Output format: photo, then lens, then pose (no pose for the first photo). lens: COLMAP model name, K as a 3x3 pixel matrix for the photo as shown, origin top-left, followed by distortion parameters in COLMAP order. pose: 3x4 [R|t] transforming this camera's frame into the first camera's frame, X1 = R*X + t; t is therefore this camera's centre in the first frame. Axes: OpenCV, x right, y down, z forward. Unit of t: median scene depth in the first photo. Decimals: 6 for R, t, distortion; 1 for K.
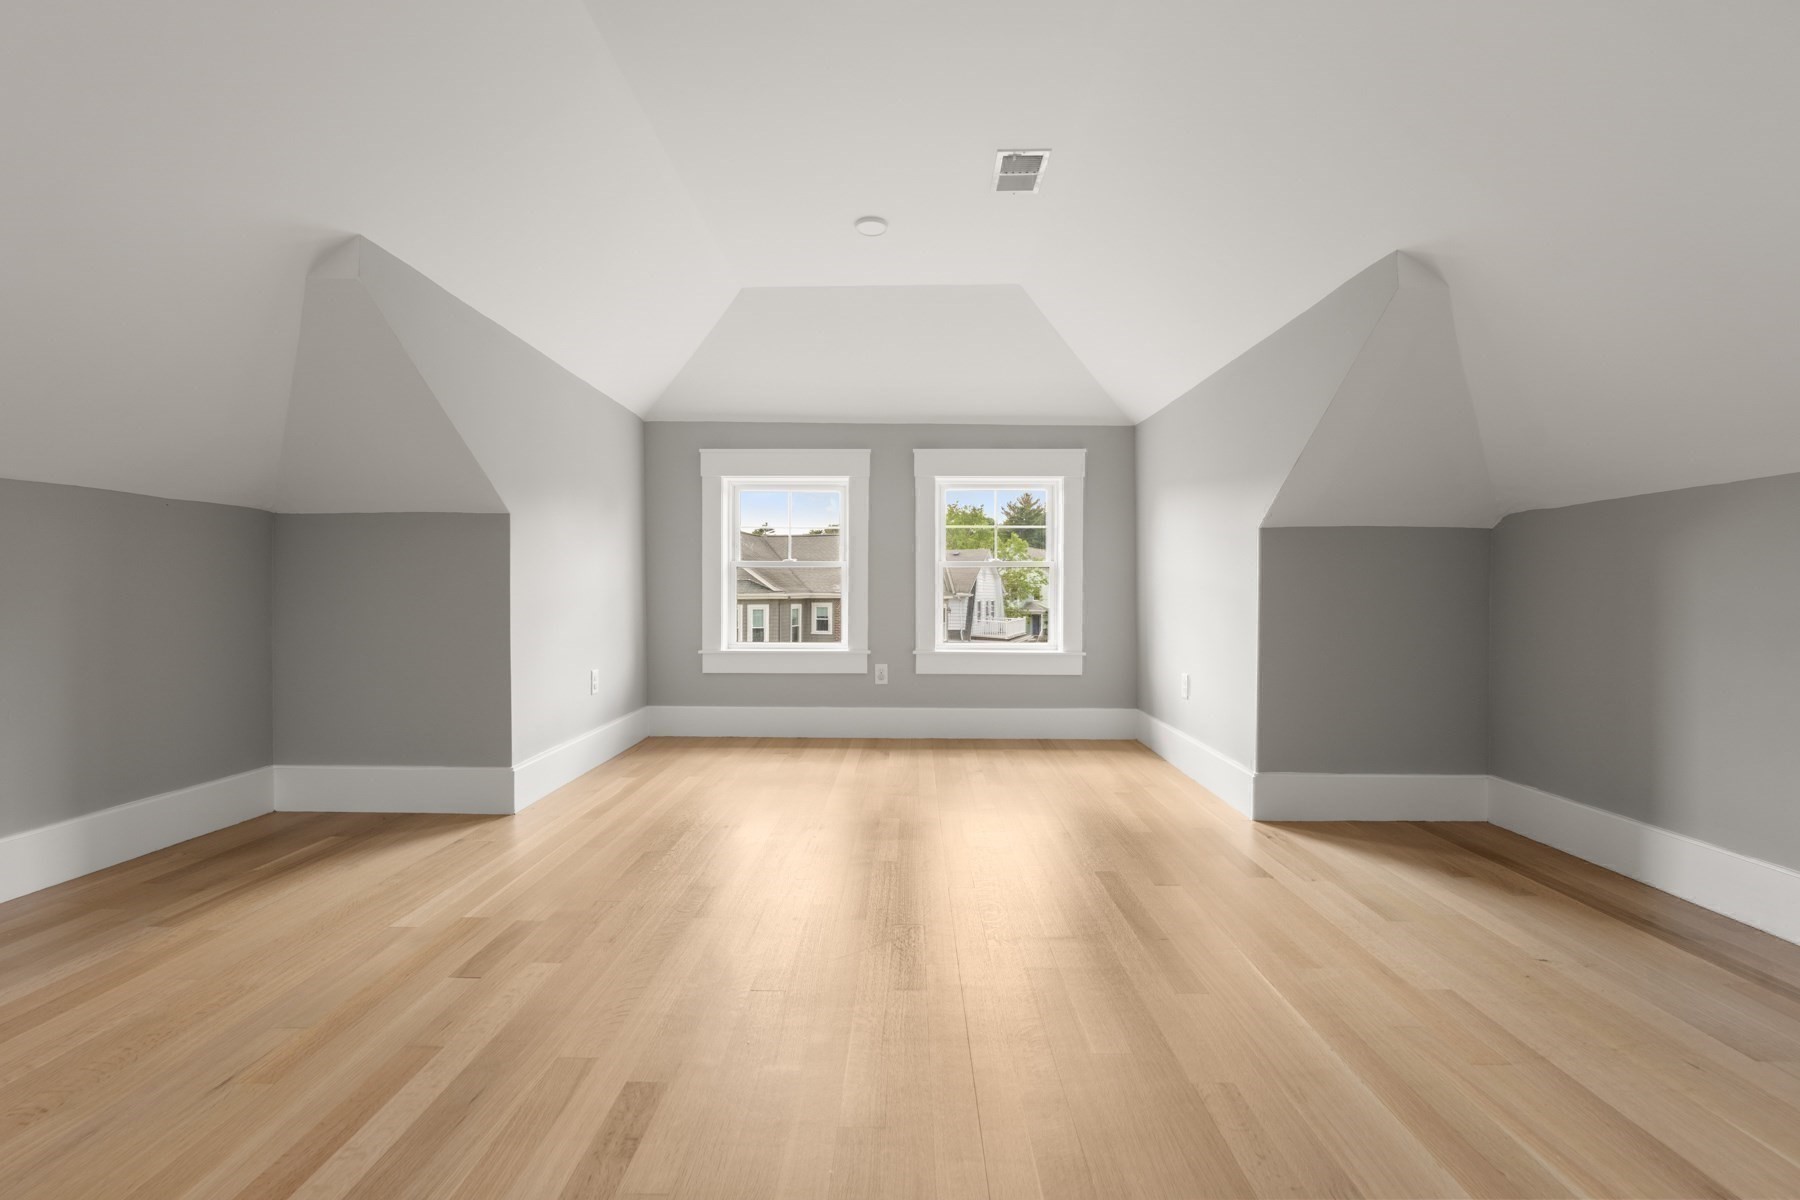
lens RADIAL K [[748.2, 0, 905.0], [0, 748.2, 606.6], [0, 0, 1]] dist [-0.001719, -0.001948]
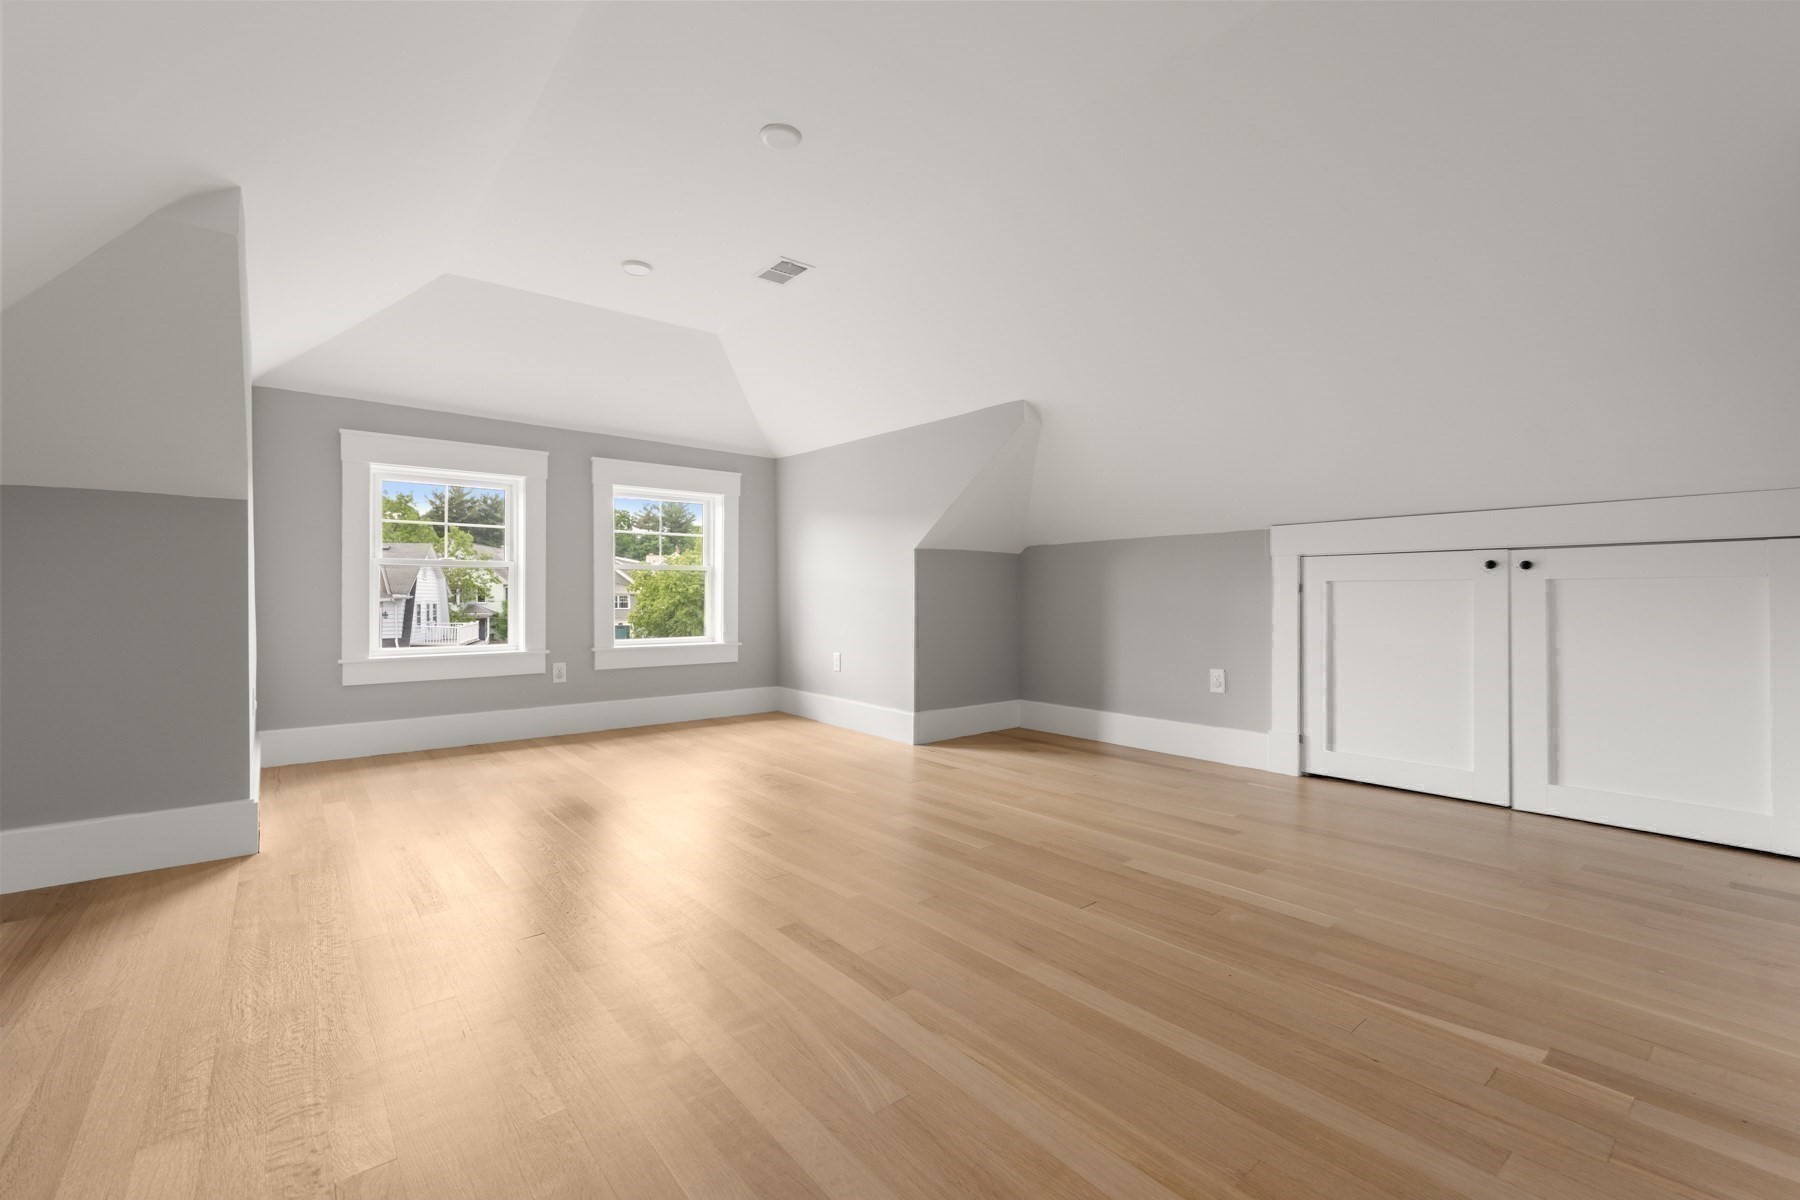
lens RADIAL K [[748.2, 0, 891.6], [0, 748.2, 606.3], [0, 0, 1]] dist [-0.001719, -0.001948]
pose [[0.770393, -0.013647, 0.637423, -0.333534], [0.014832, 0.999884, 0.003481, 0.002622], [-0.637397, 0.006773, 0.770506, -0.078535]]
